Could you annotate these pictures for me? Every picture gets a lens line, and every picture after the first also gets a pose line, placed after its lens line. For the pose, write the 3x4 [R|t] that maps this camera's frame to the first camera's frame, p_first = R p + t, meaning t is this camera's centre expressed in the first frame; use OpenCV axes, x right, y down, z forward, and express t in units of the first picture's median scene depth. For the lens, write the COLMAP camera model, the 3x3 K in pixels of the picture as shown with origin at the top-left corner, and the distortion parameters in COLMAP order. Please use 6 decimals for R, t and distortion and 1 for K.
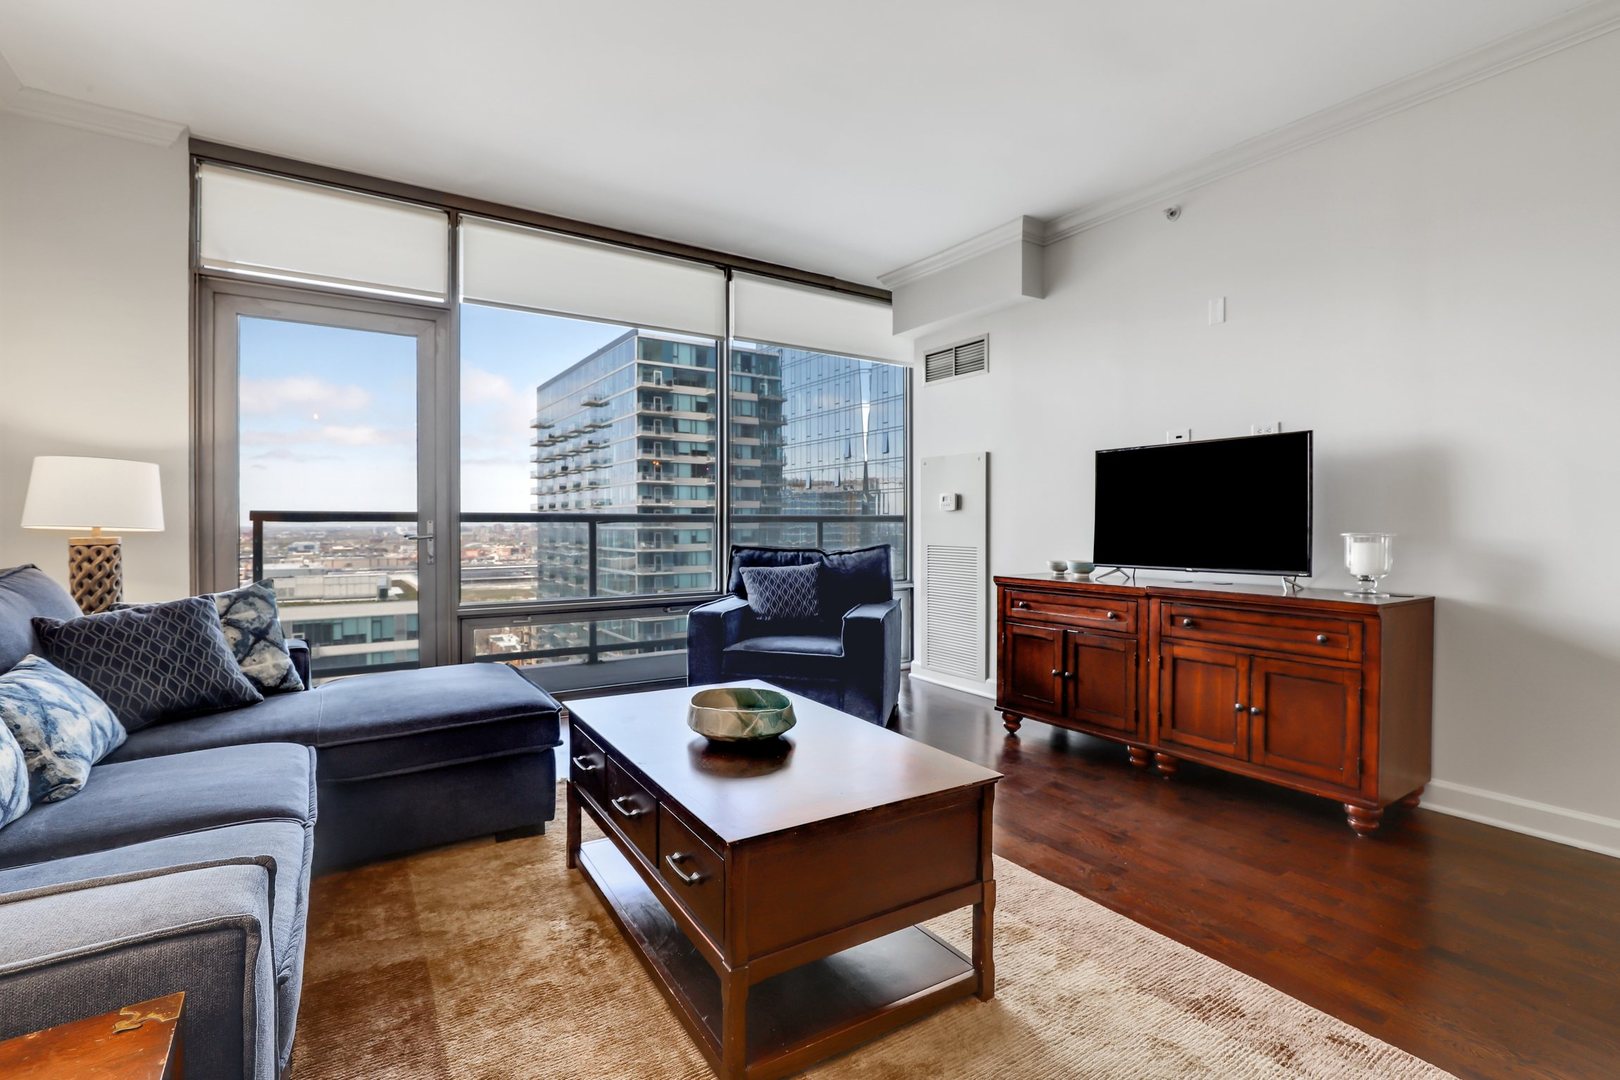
lens RADIAL K [[753.7, 0, 820.3], [0, 753.7, 529.4], [0, 0, 1]] dist [-0.024874, -0.000113]
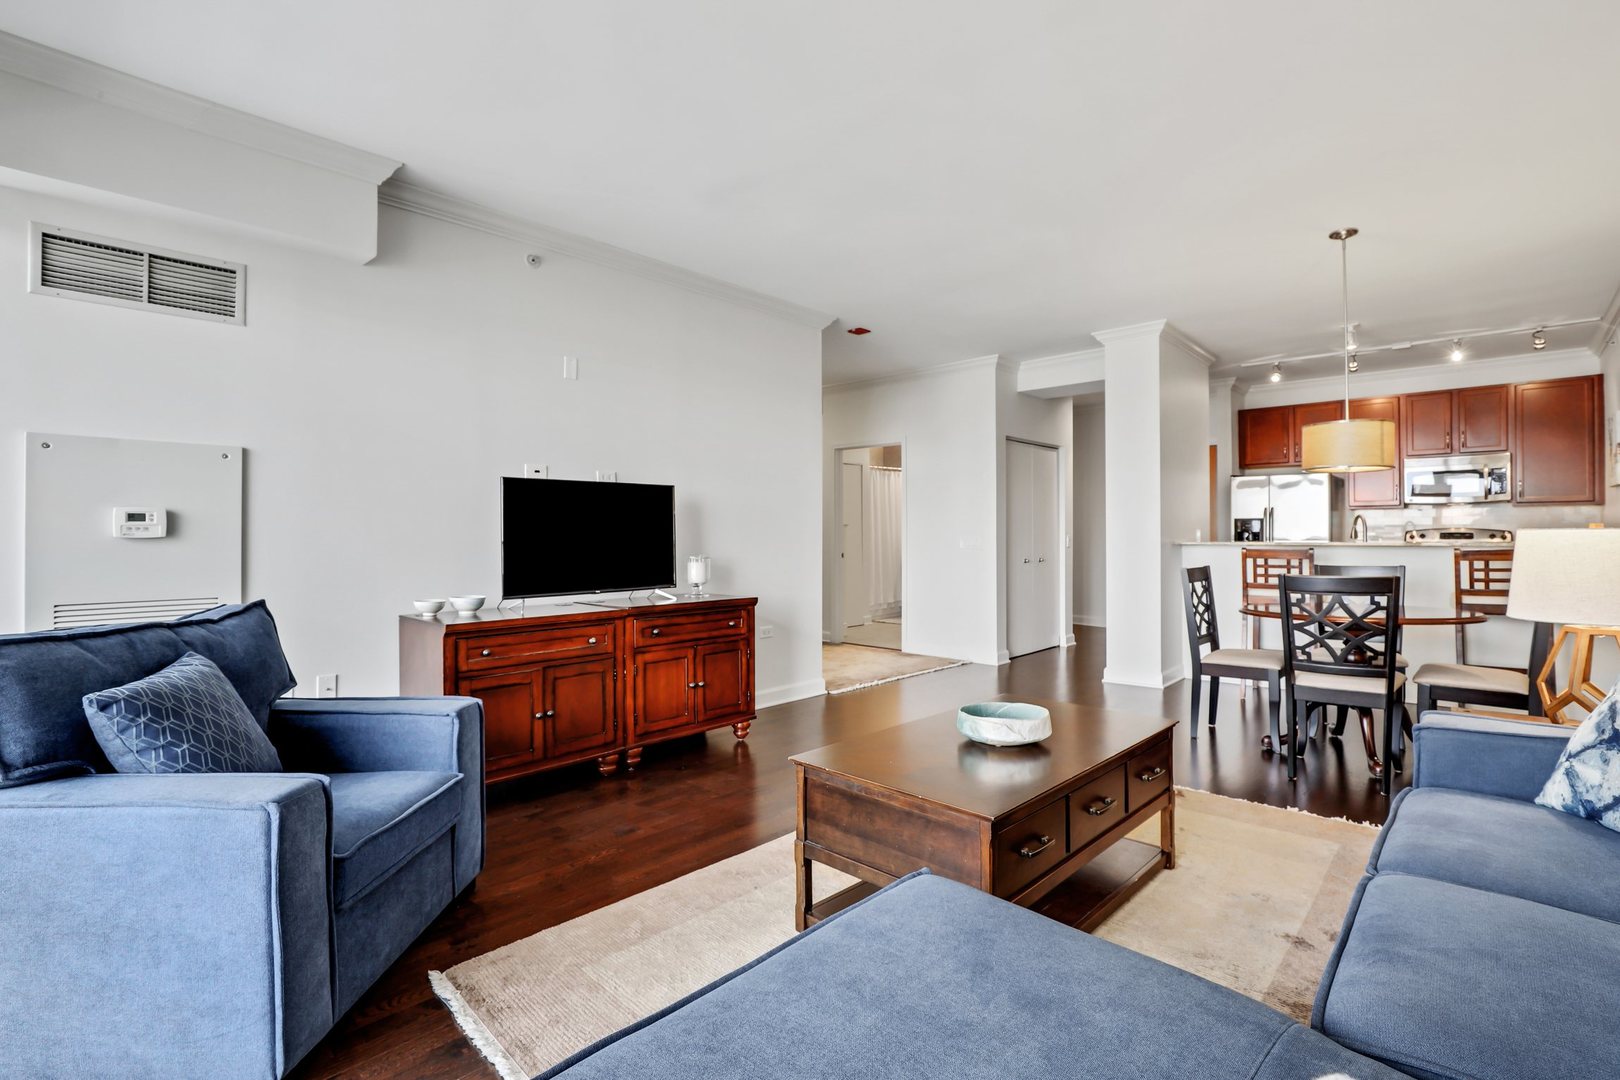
lens RADIAL K [[753.7, 0, 820.3], [0, 753.7, 529.4], [0, 0, 1]] dist [-0.024874, -0.000113]
pose [[-0.232333, 0.007663, 0.972606, -0.640182], [0.013991, 0.999892, -0.004536, -0.028990], [-0.972536, 0.012553, -0.232415, 0.835620]]
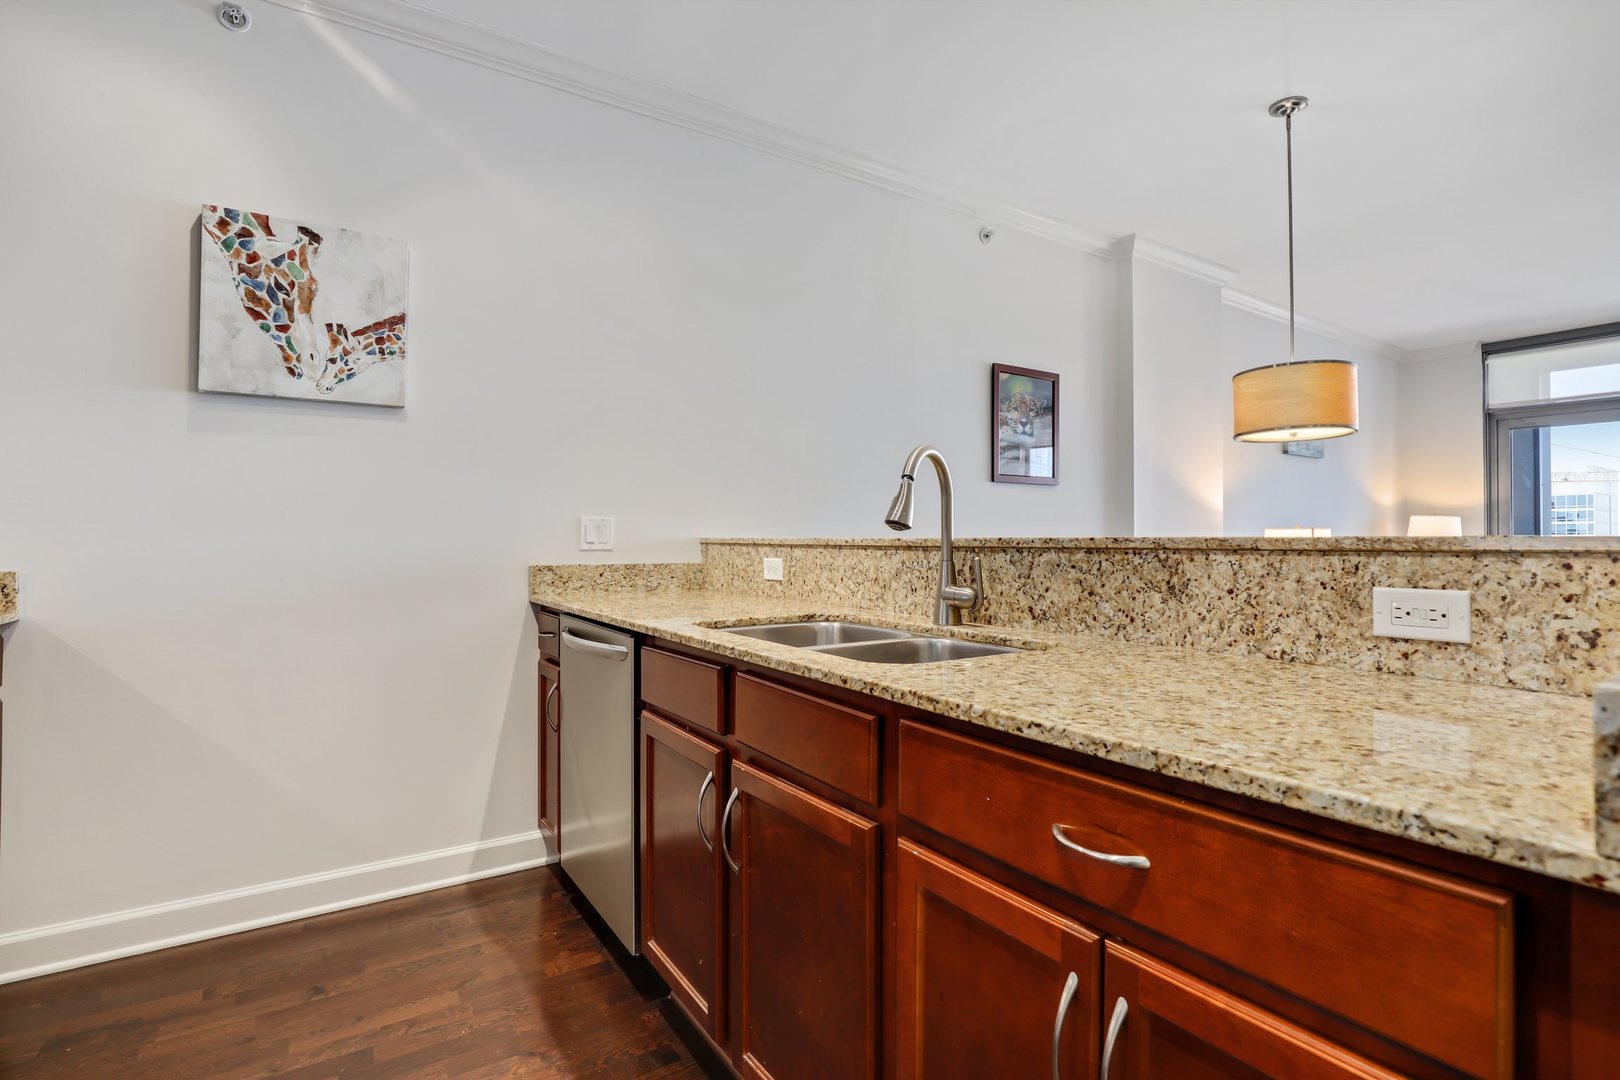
lens RADIAL K [[793.4, 0, 873.3], [0, 793.4, 535.4], [0, 0, 1]] dist [-0.019414, 0.000085]
pose [[0.032753, -0.005674, -0.999447, 1.009205], [-0.013563, 0.999889, -0.006121, 0.003384], [0.999371, 0.013756, 0.032673, -0.581319]]
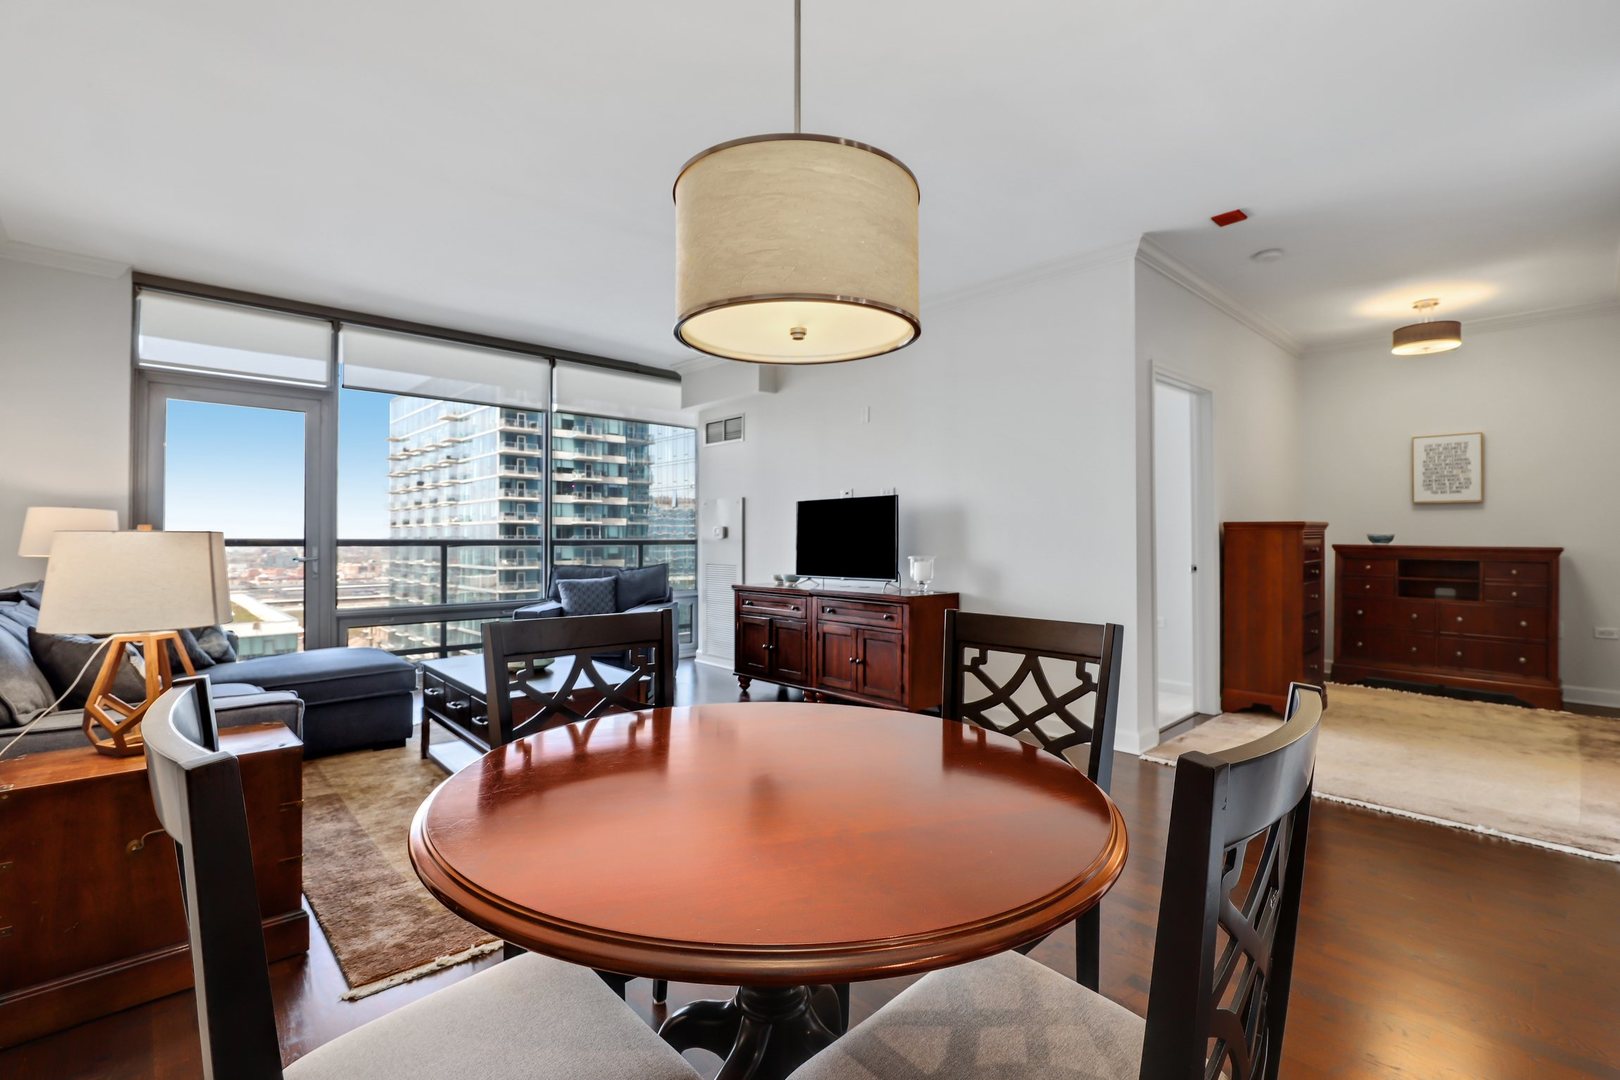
lens RADIAL K [[738.1, 0, 818.1], [0, 738.1, 528.7], [0, 0, 1]] dist [-0.017300, 0.000093]
pose [[0.985778, 0.002408, 0.168034, 0.160307], [0.001479, 0.999734, -0.023002, -0.013834], [-0.168045, 0.022923, 0.985513, -0.478440]]
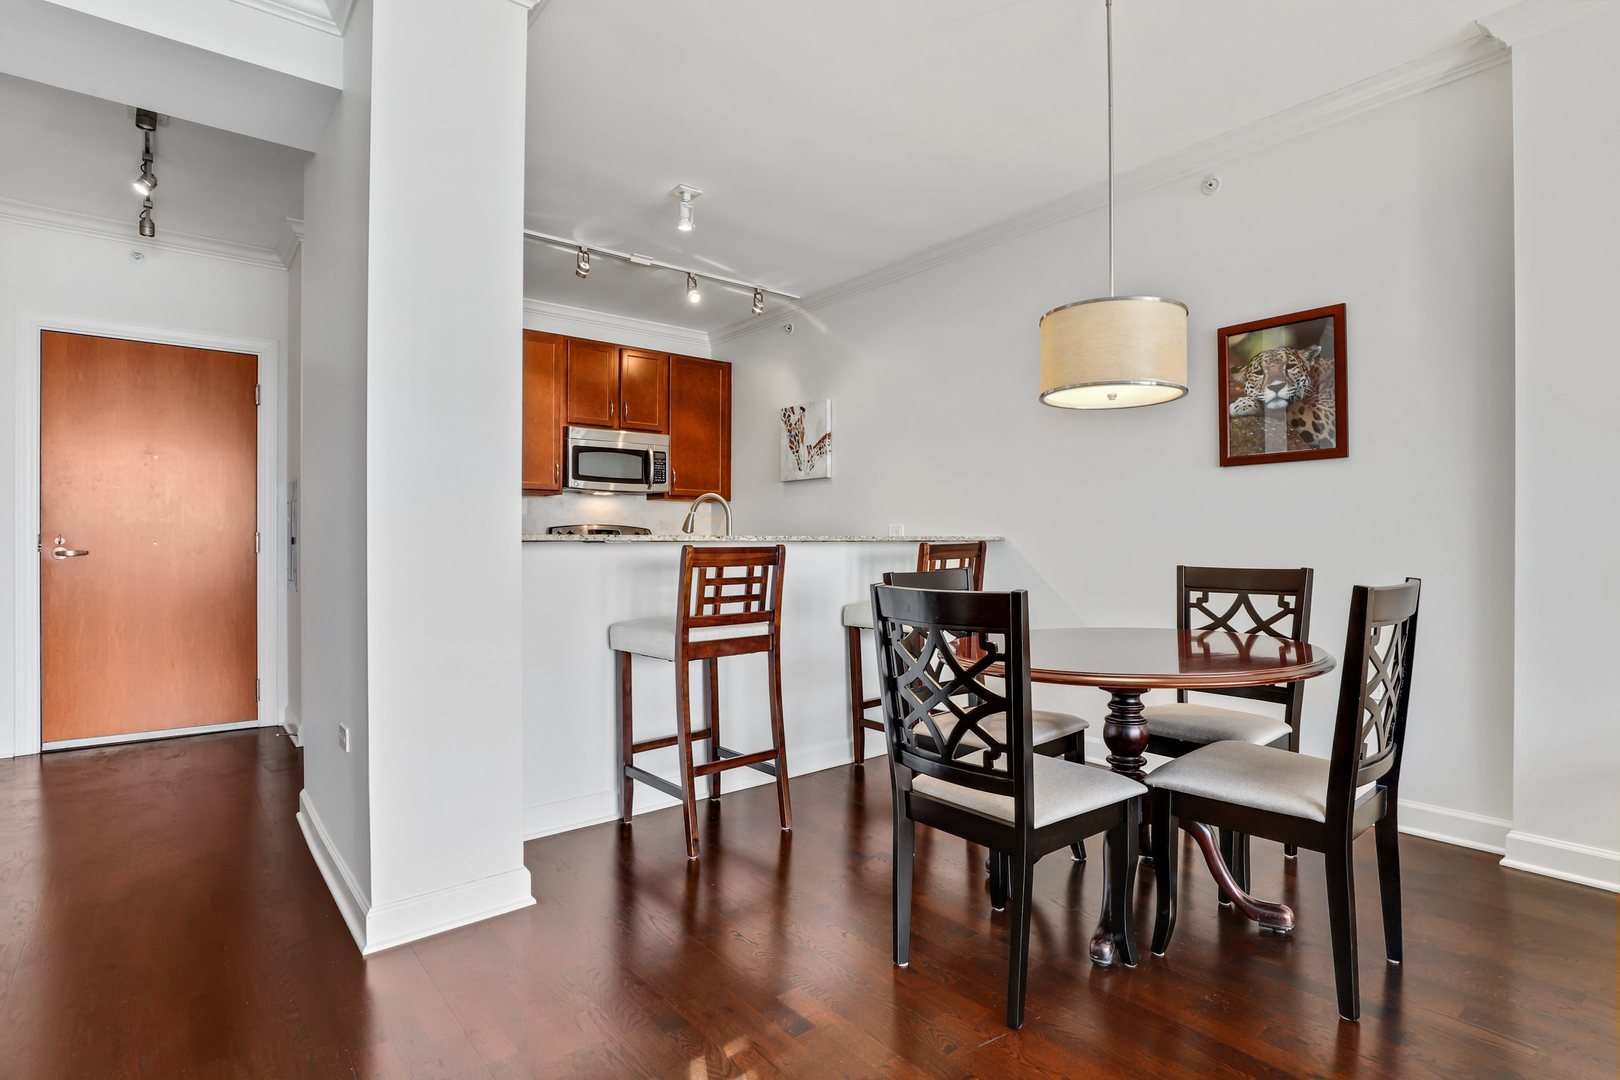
lens RADIAL K [[827.5, 0, 810.0], [0, 827.5, 540.0], [0, 0, 1]] dist [-0.029891, 0.000232]
pose [[-0.996271, 0.000286, -0.086282, 0.506186], [-0.000302, 0.999977, 0.006811, -0.000098], [0.086282, 0.006812, -0.996247, 0.498921]]
